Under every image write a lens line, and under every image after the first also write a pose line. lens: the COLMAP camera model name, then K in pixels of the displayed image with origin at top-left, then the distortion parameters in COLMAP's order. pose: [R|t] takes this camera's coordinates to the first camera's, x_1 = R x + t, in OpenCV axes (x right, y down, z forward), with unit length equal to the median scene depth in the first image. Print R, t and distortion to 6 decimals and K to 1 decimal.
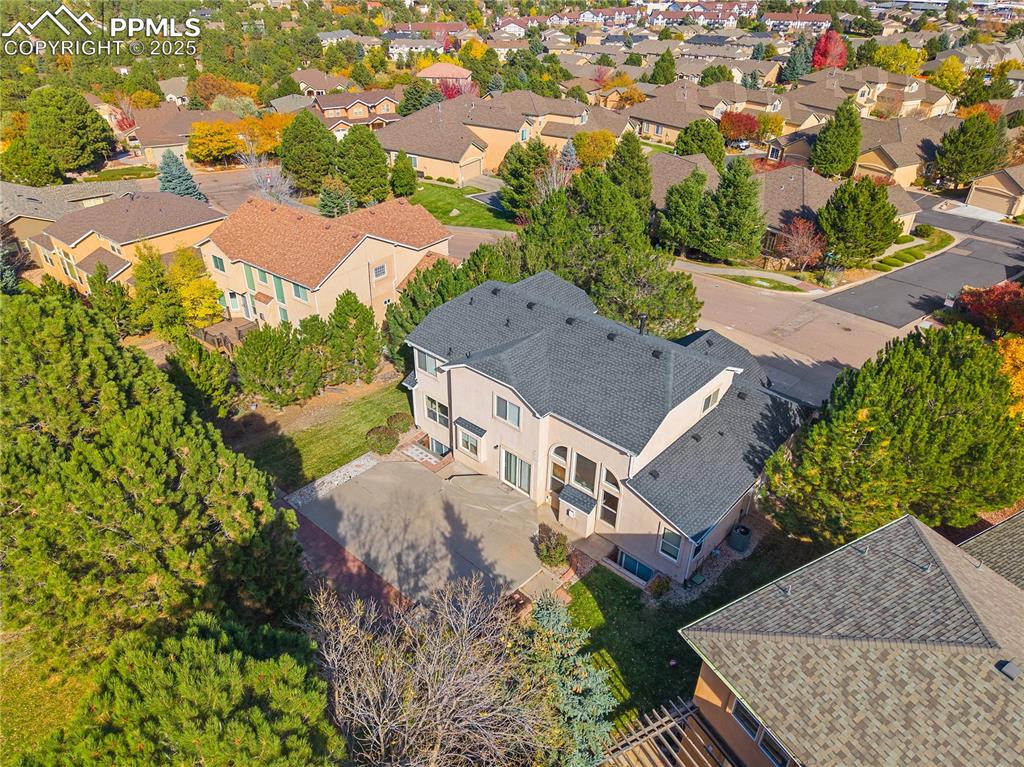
lens RADIAL K [[683.8, 0, 512.0], [0, 683.8, 383.5], [0, 0, 1]] dist [0.016694, -0.023454]
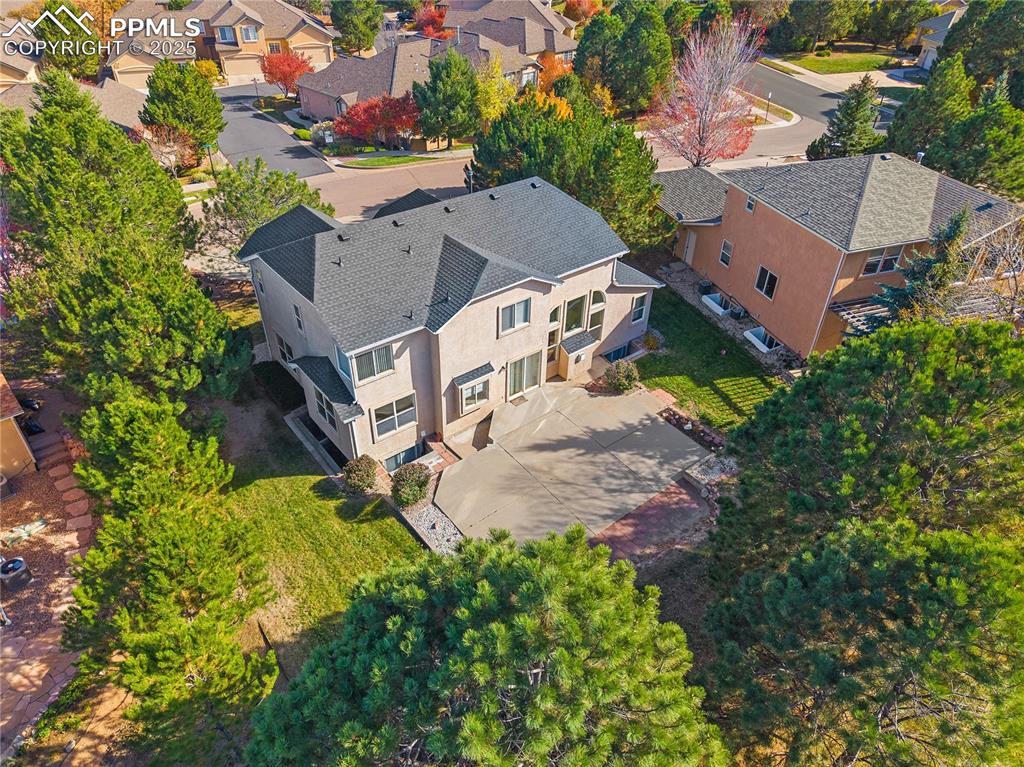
lens RADIAL K [[683.8, 0, 512.0], [0, 683.8, 383.5], [0, 0, 1]] dist [0.016694, -0.023454]
pose [[0.180559, -0.595140, 0.783075, -0.778752], [0.507463, 0.738378, 0.444161, -0.299535], [-0.842544, 0.317185, 0.435332, 0.663395]]
